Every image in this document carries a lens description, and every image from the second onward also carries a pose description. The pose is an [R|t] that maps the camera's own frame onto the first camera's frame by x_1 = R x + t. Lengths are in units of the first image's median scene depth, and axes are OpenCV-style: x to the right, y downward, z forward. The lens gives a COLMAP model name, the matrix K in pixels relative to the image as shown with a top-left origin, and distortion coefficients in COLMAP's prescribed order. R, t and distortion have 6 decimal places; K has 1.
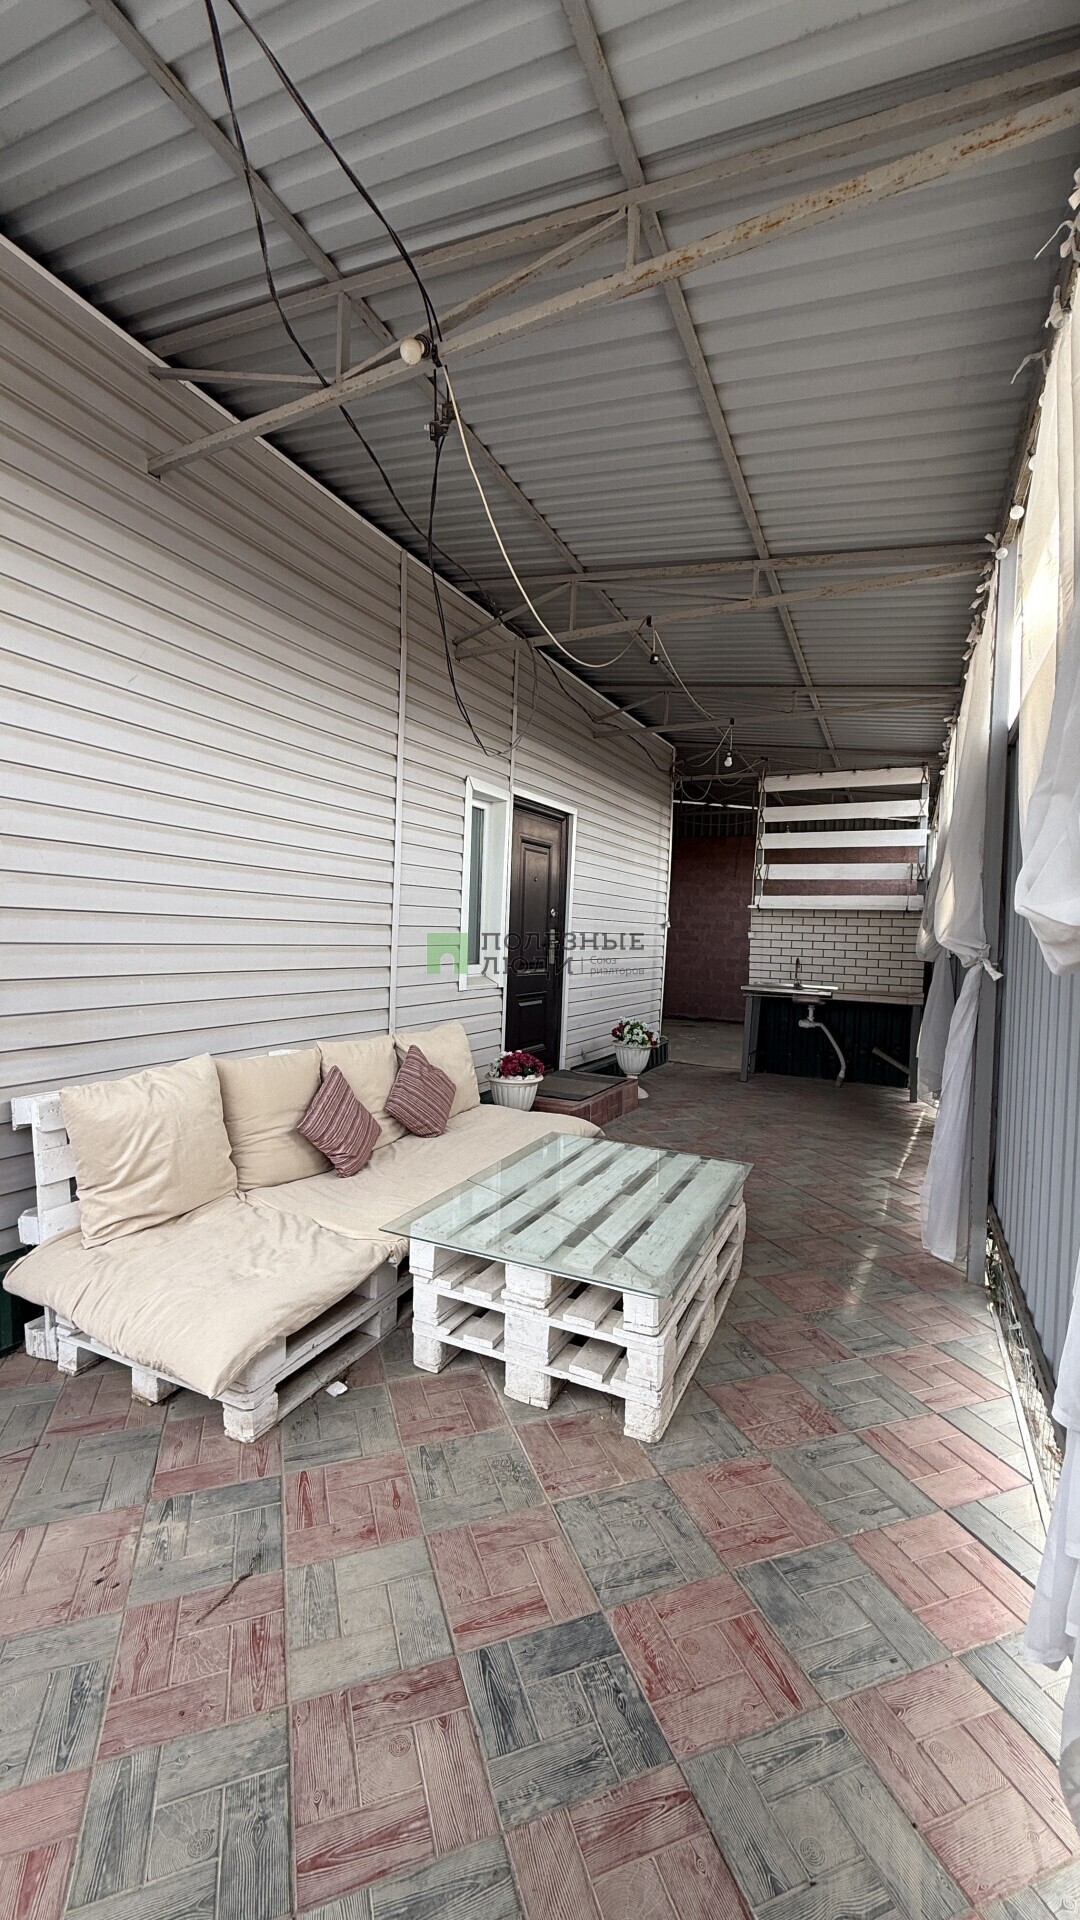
lens RADIAL K [[785.1, 0, 540.0], [0, 785.1, 960.0], [0, 0, 1]] dist [0.001592, 0.000231]
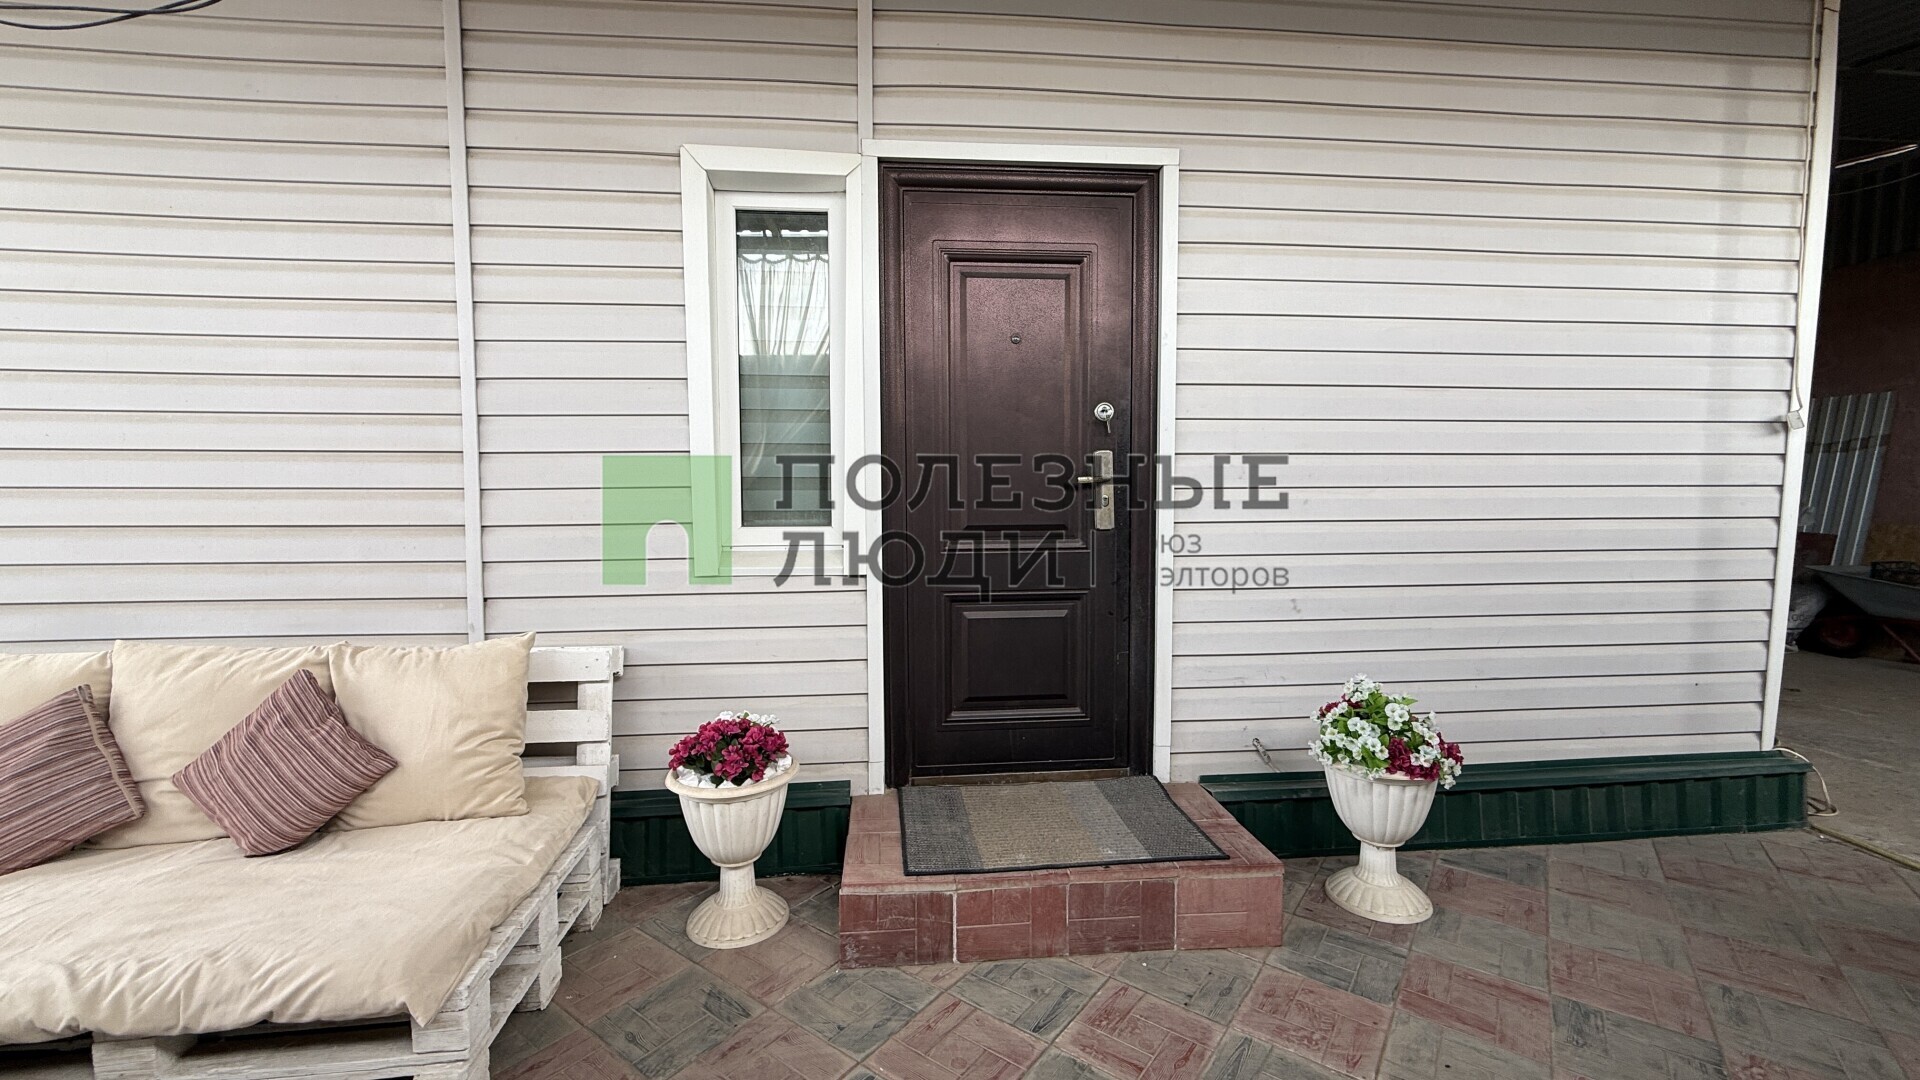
lens RADIAL K [[838.7, 0, 960.9], [0, 838.7, 523.0], [0, 0, 1]] dist [0.001438, 0.000126]
pose [[0.544687, 0.024691, -0.838276, 0.355047], [-0.011736, 0.999693, 0.021819, -0.008288], [0.838557, -0.002047, 0.544809, 0.672929]]
